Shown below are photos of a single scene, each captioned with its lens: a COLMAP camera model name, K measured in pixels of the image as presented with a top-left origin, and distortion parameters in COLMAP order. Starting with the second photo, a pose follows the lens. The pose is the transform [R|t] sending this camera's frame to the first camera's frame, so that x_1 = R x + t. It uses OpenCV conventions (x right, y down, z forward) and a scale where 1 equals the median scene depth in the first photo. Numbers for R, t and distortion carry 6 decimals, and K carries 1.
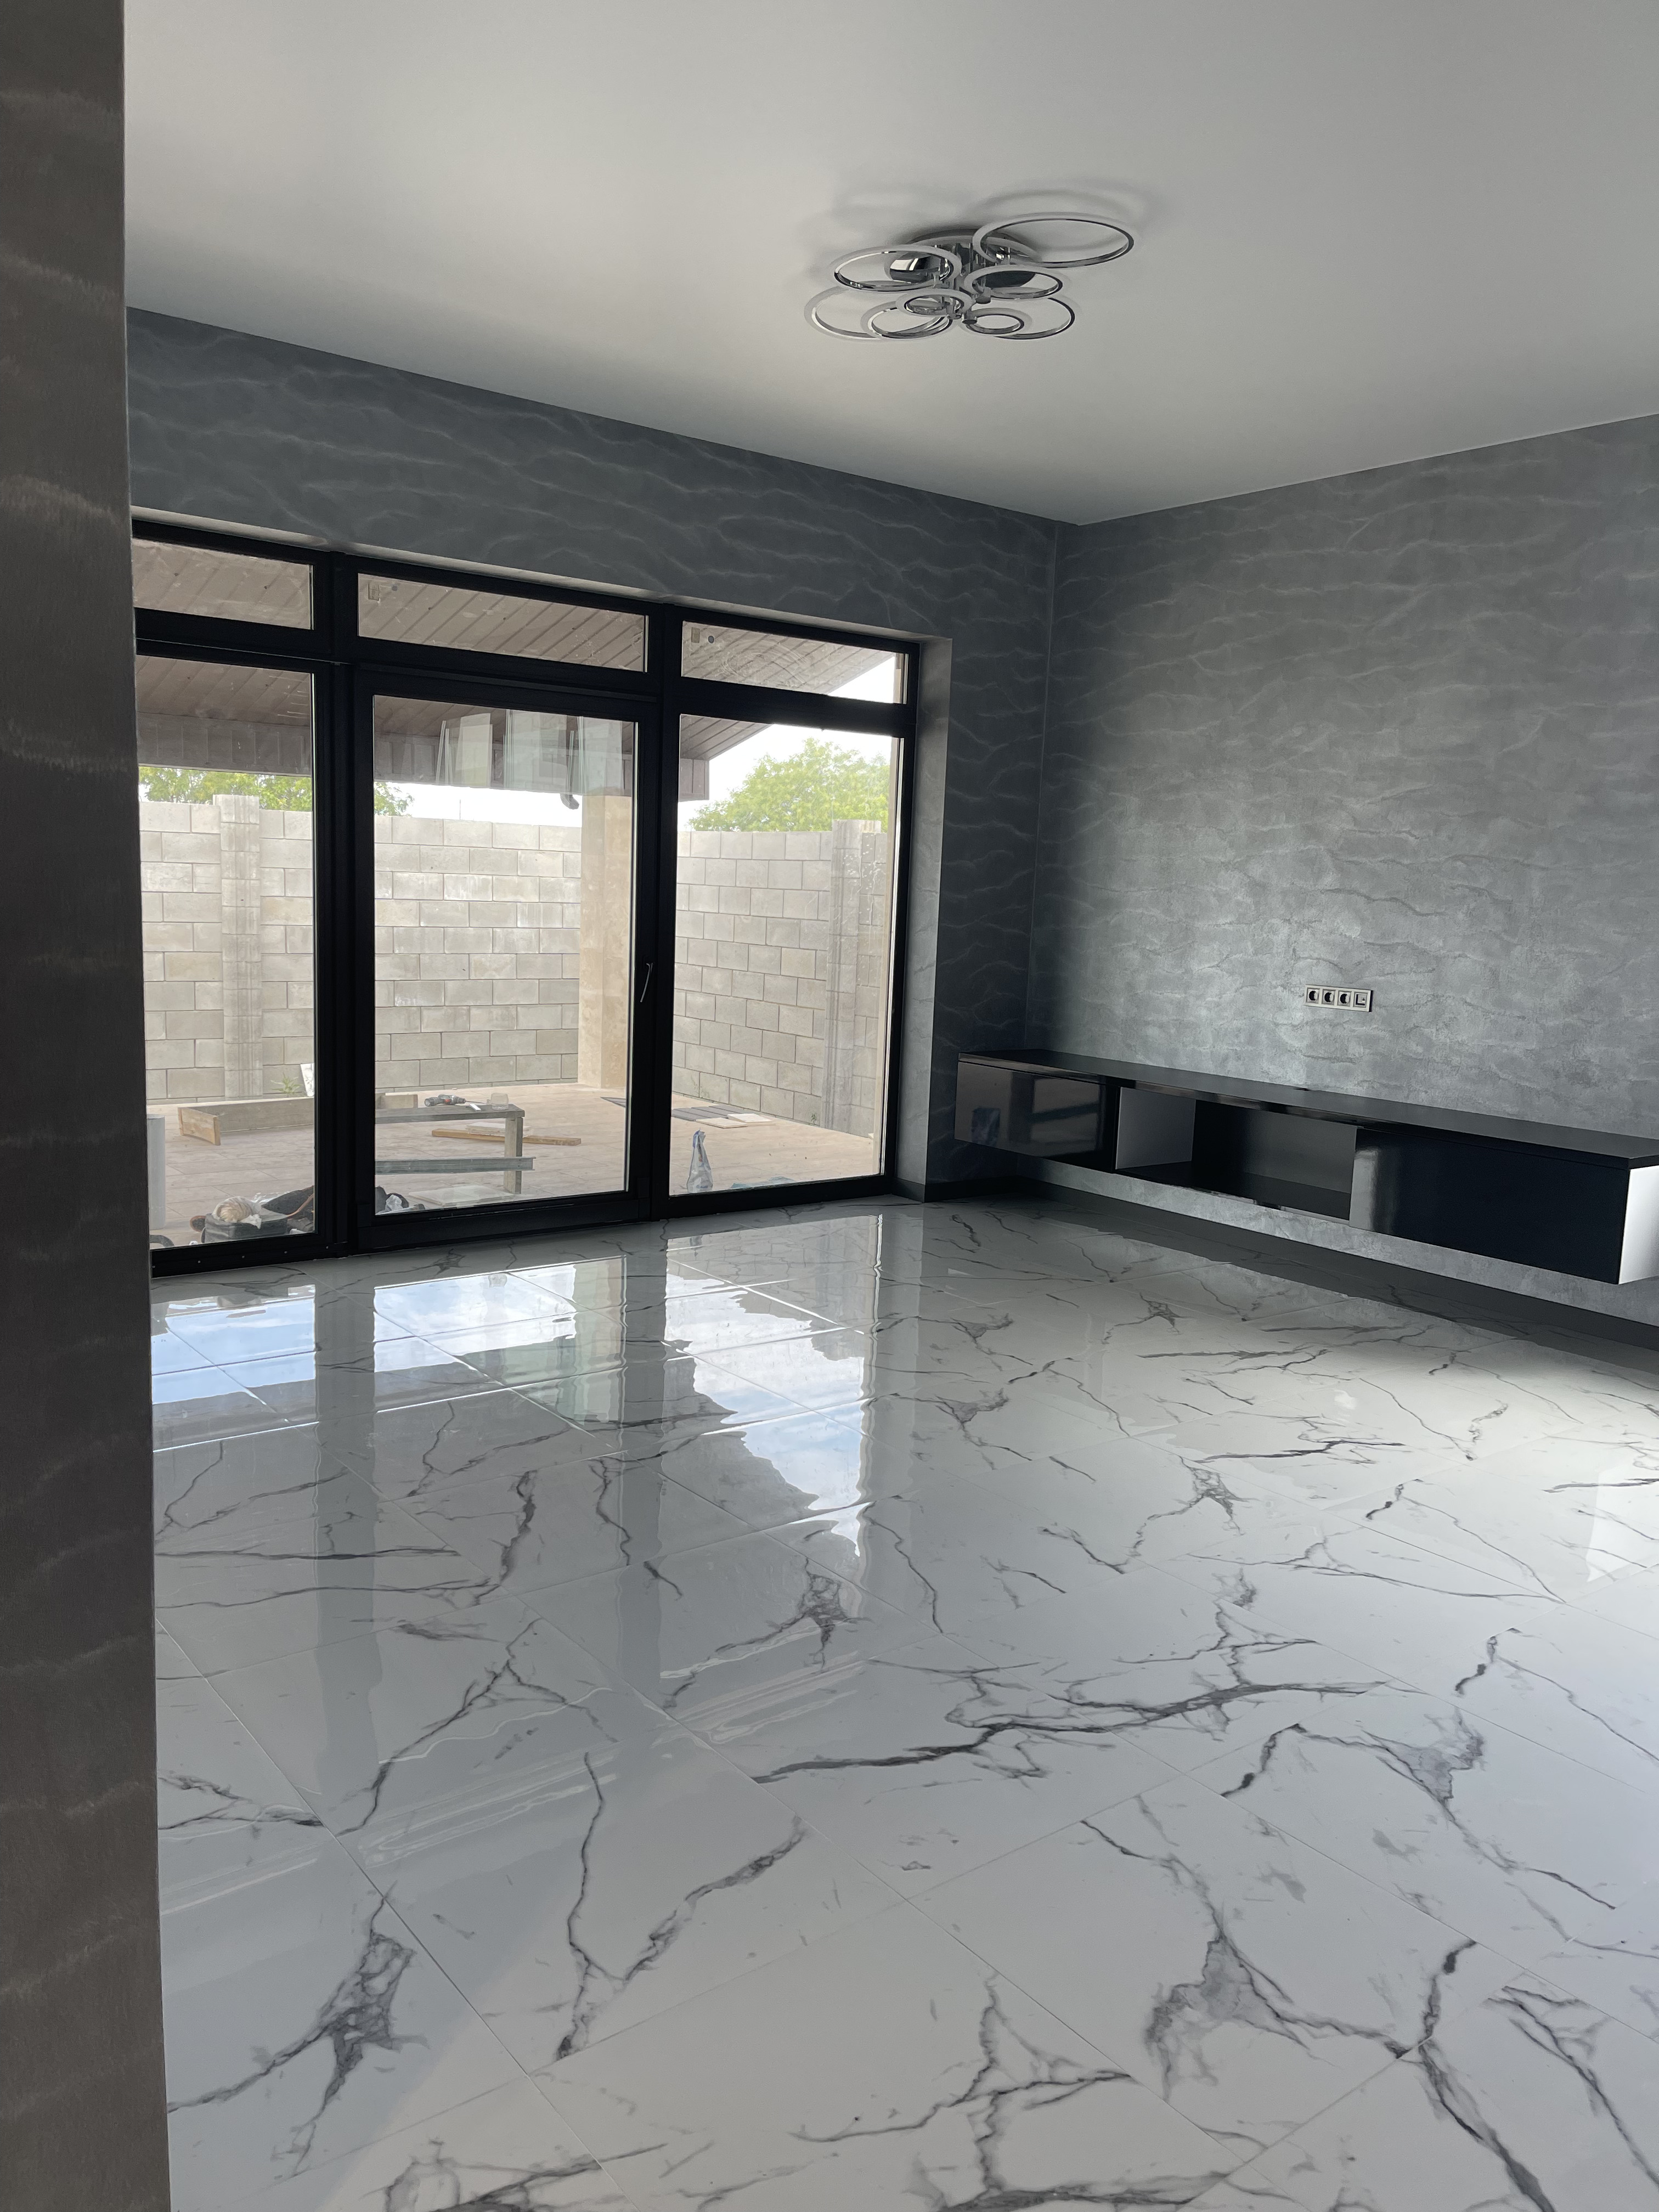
lens RADIAL K [[1664.8, 0, 814.0], [0, 1664.8, 1119.1], [0, 0, 1]] dist [0.075477, -0.090655]
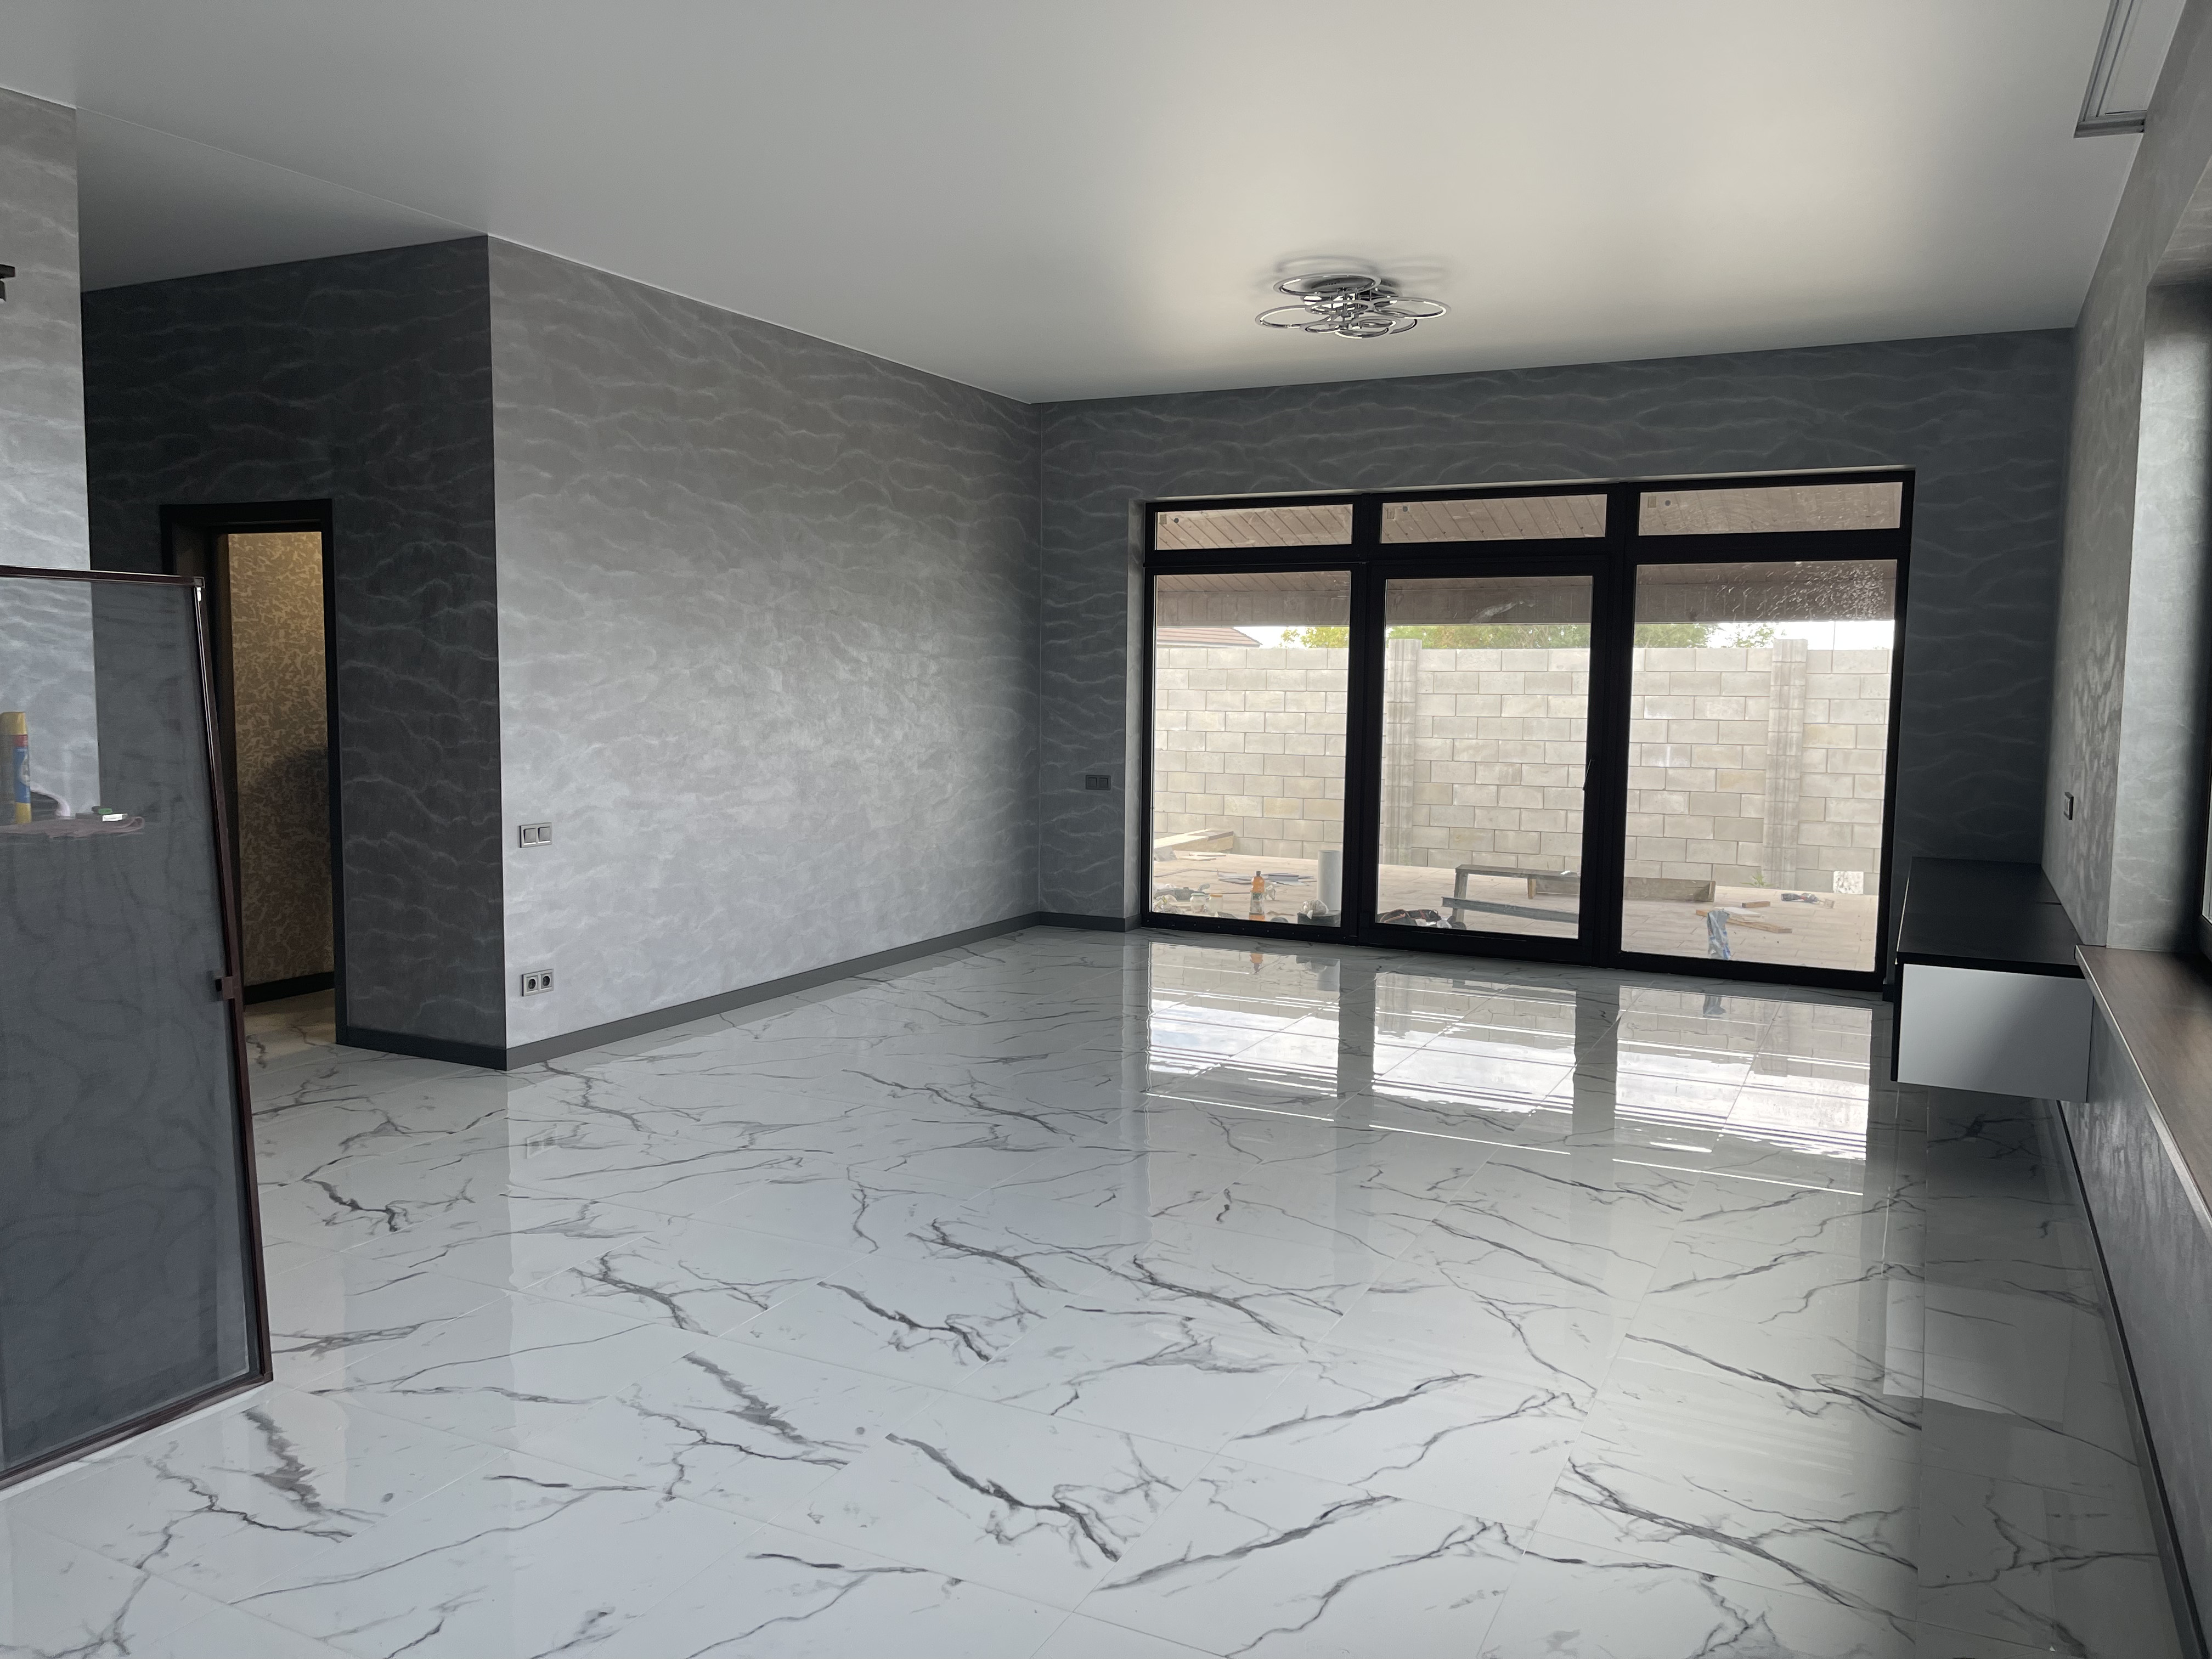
lens RADIAL K [[1664.8, 0, 1106.0], [0, 1664.8, 829.5], [0, 0, 1]] dist [0.075477, -0.090655]
pose [[0.439067, 0.051576, -0.896973, 0.910845], [-0.126131, 0.992002, -0.004700, 0.012156], [0.889557, 0.115200, 0.442061, 0.111569]]
